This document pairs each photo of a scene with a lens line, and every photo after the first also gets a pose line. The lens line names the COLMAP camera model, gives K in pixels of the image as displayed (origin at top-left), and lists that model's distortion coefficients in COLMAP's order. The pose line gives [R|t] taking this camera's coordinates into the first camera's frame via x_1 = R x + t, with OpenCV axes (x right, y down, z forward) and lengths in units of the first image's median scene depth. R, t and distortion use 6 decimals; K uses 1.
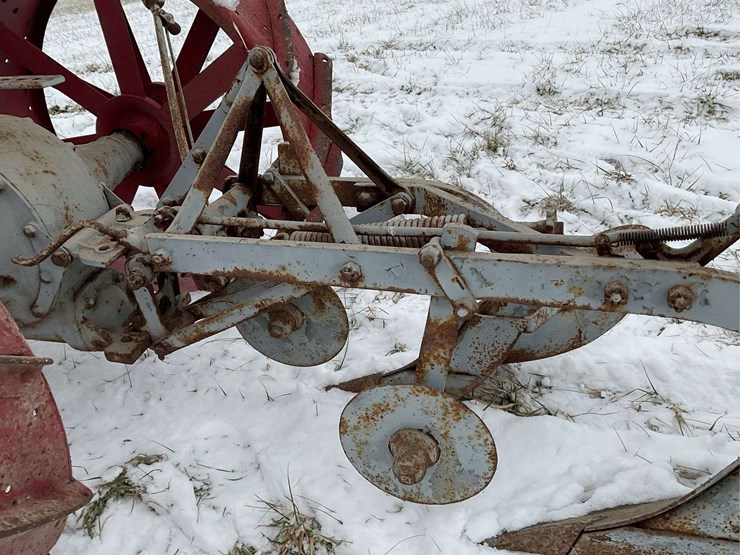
lens RADIAL K [[608.6, 0, 366.7], [0, 608.6, 277.6], [0, 0, 1]] dist [0.111499, -0.217002]
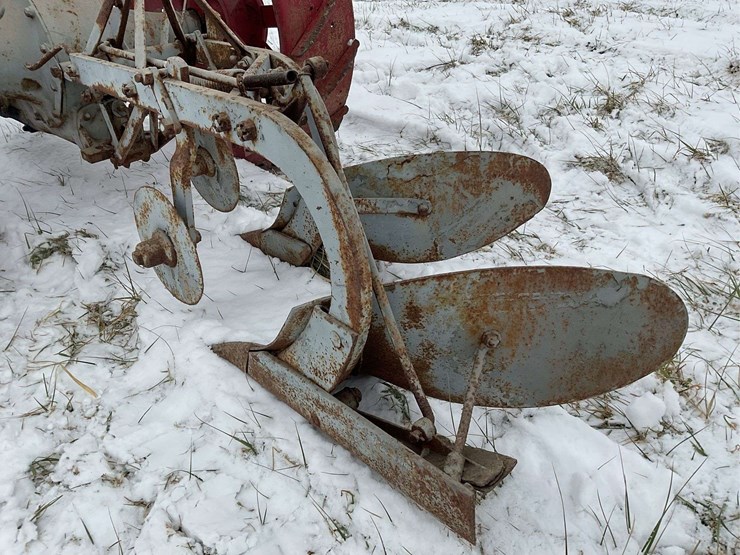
lens RADIAL K [[608.6, 0, 366.7], [0, 608.6, 277.6], [0, 0, 1]] dist [0.111499, -0.217002]
pose [[0.867861, 0.290710, -0.402872, 0.676834], [-0.270512, 0.956684, 0.107603, 0.062044], [0.416702, 0.015597, 0.908909, 0.013063]]
